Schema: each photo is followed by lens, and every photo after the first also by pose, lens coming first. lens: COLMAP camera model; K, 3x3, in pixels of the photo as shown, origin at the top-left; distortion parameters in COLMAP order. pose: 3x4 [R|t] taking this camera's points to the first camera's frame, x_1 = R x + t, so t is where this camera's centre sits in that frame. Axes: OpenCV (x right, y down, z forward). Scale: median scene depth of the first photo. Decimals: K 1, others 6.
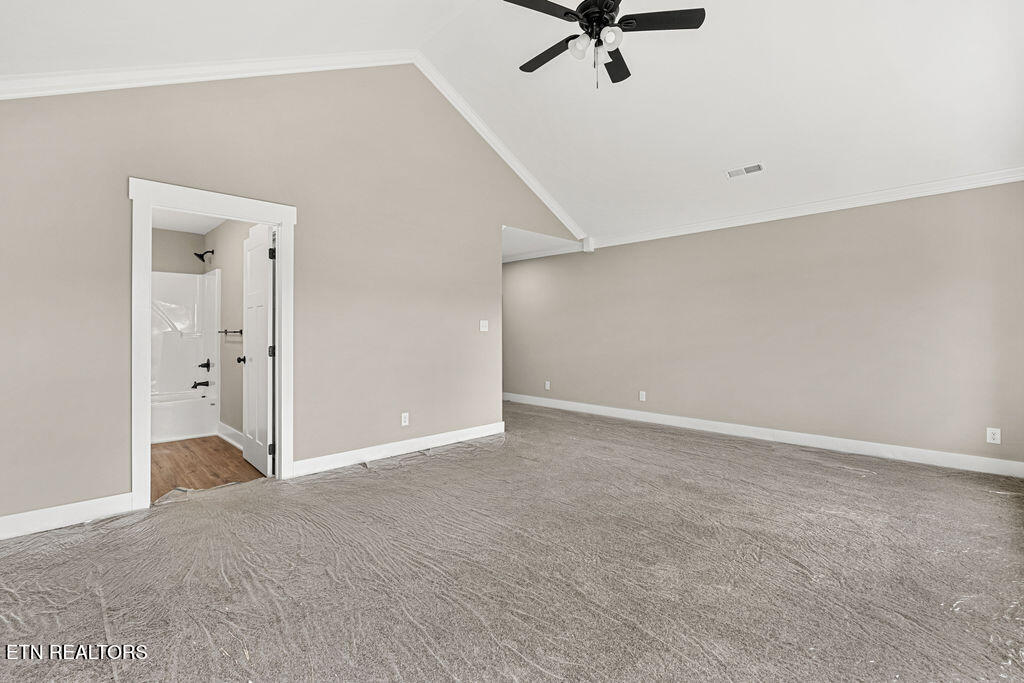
lens RADIAL K [[449.6, 0, 510.1], [0, 449.6, 332.7], [0, 0, 1]] dist [-0.005095, 0.001144]
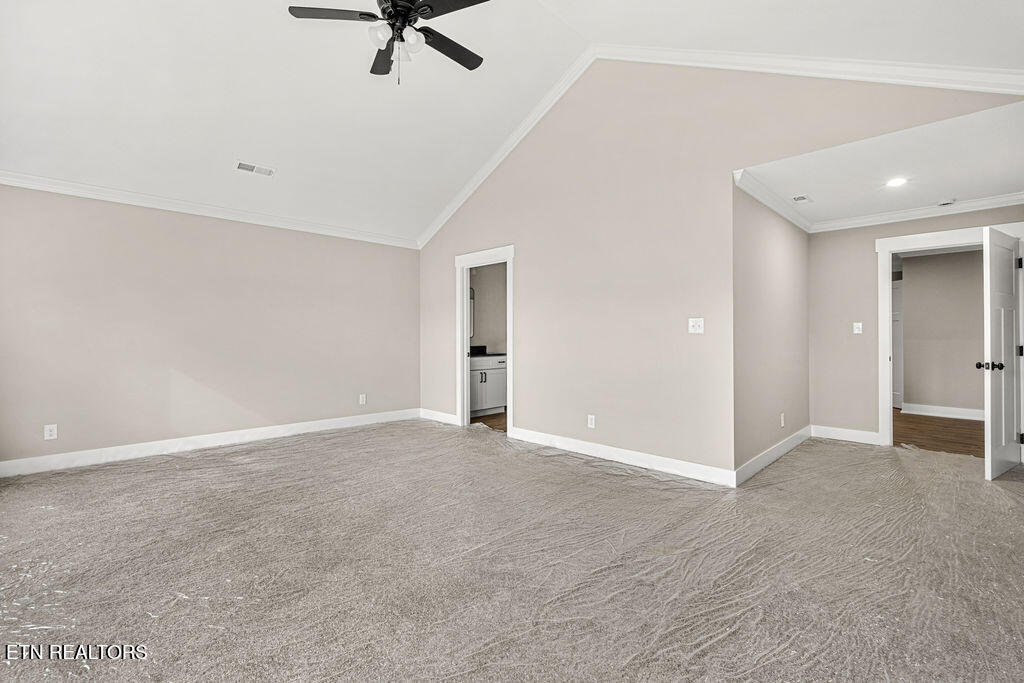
lens RADIAL K [[449.6, 0, 510.2], [0, 449.6, 340.2], [0, 0, 1]] dist [-0.005095, 0.001144]
pose [[0.008174, 0.009015, -0.999926, 0.769195], [-0.004544, 0.999949, 0.008978, 0.002989], [0.999956, 0.004470, 0.008215, 0.810164]]
